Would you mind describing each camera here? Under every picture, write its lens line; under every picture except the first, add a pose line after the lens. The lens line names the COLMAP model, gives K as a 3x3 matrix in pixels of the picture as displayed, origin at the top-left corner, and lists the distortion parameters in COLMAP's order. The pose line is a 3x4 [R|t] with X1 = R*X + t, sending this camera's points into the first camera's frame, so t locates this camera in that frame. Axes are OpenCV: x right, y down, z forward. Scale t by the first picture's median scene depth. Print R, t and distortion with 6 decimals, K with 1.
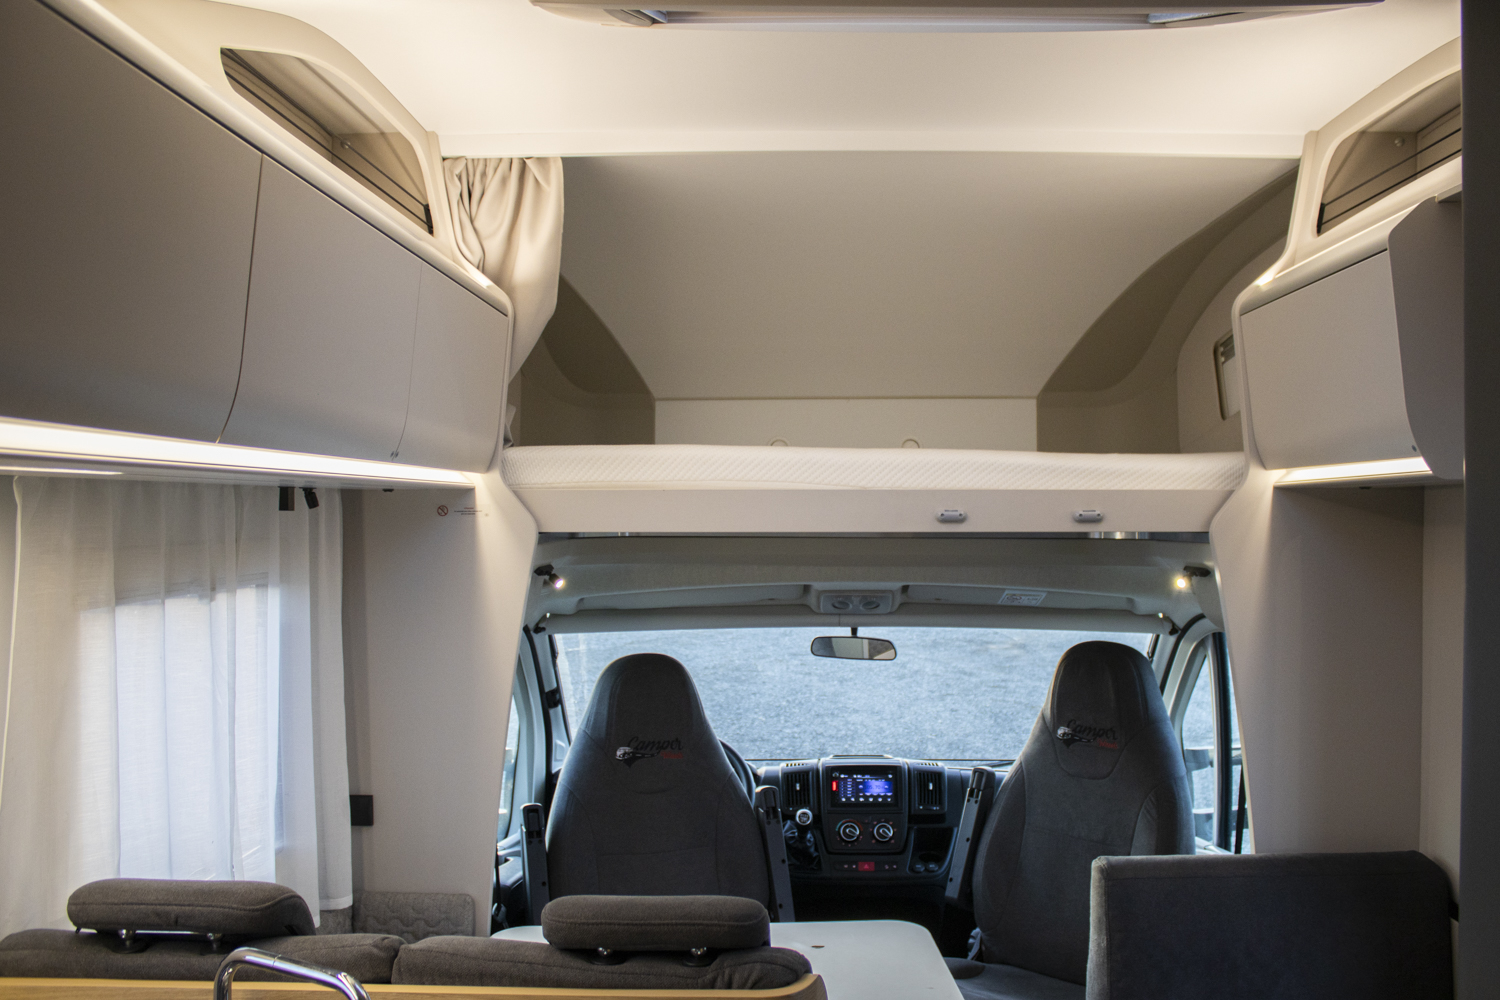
lens RADIAL K [[1271.3, 0, 727.8], [0, 1271.3, 513.0], [0, 0, 1]] dist [-0.131262, 0.058570]
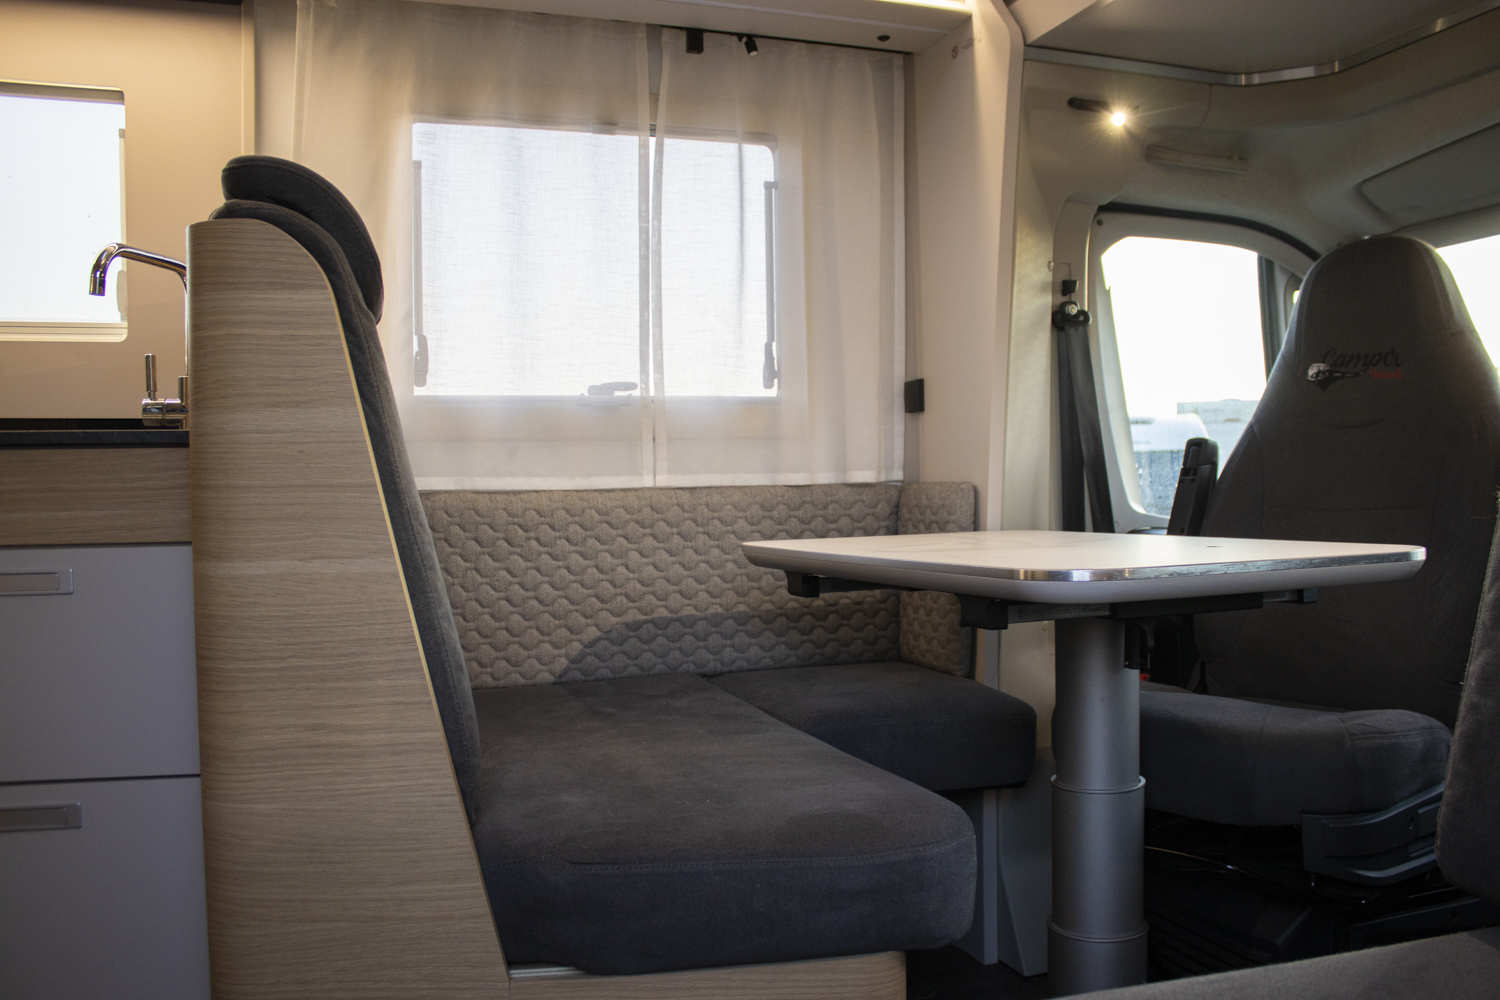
lens RADIAL K [[1271.3, 0, 746.8], [0, 1271.3, 503.5], [0, 0, 1]] dist [-0.131262, 0.058570]
pose [[0.376373, 0.012250, -0.926387, 0.482691], [0.010234, 0.999797, 0.017379, 0.268621], [0.926412, -0.016021, 0.376171, 0.468564]]
